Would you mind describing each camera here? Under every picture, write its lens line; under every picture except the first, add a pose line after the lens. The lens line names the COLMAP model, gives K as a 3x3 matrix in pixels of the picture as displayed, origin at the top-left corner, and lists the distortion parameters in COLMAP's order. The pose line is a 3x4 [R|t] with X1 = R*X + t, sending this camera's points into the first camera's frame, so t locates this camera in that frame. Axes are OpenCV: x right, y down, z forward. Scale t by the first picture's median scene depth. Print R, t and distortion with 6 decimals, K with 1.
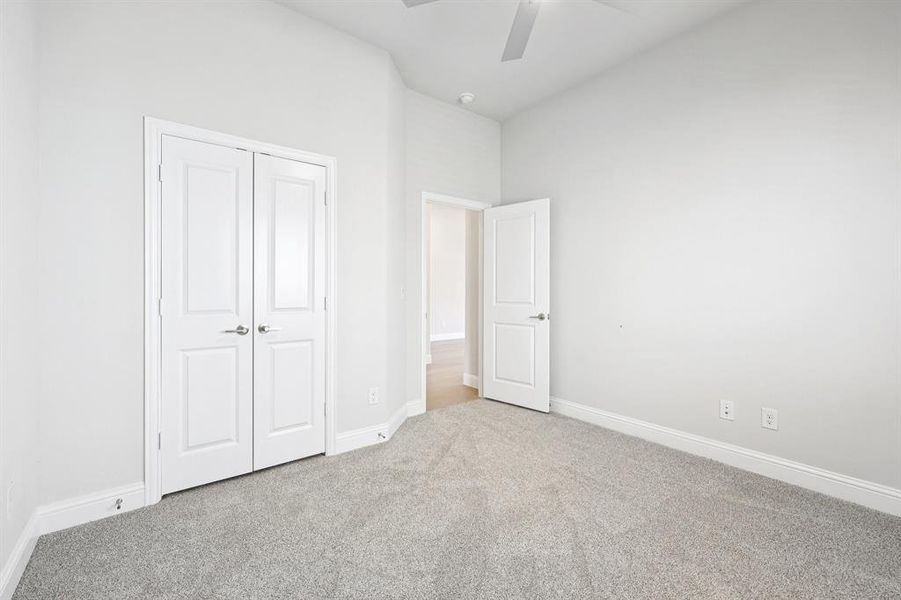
lens RADIAL K [[380.8, 0, 450.6], [0, 380.8, 289.4], [0, 0, 1]] dist [-0.001822, -0.000847]
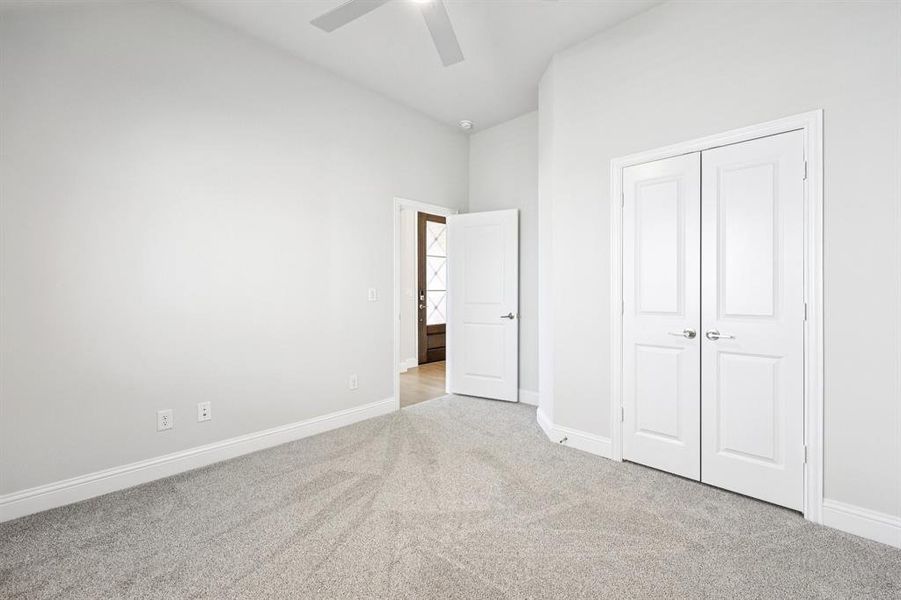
lens RADIAL K [[380.8, 0, 450.6], [0, 380.8, 289.4], [0, 0, 1]] dist [-0.001822, -0.000847]
pose [[0.126614, -0.007483, -0.991924, 0.379473], [-0.007802, 0.999933, -0.008539, 0.005841], [0.991921, 0.008820, 0.126547, 0.264620]]
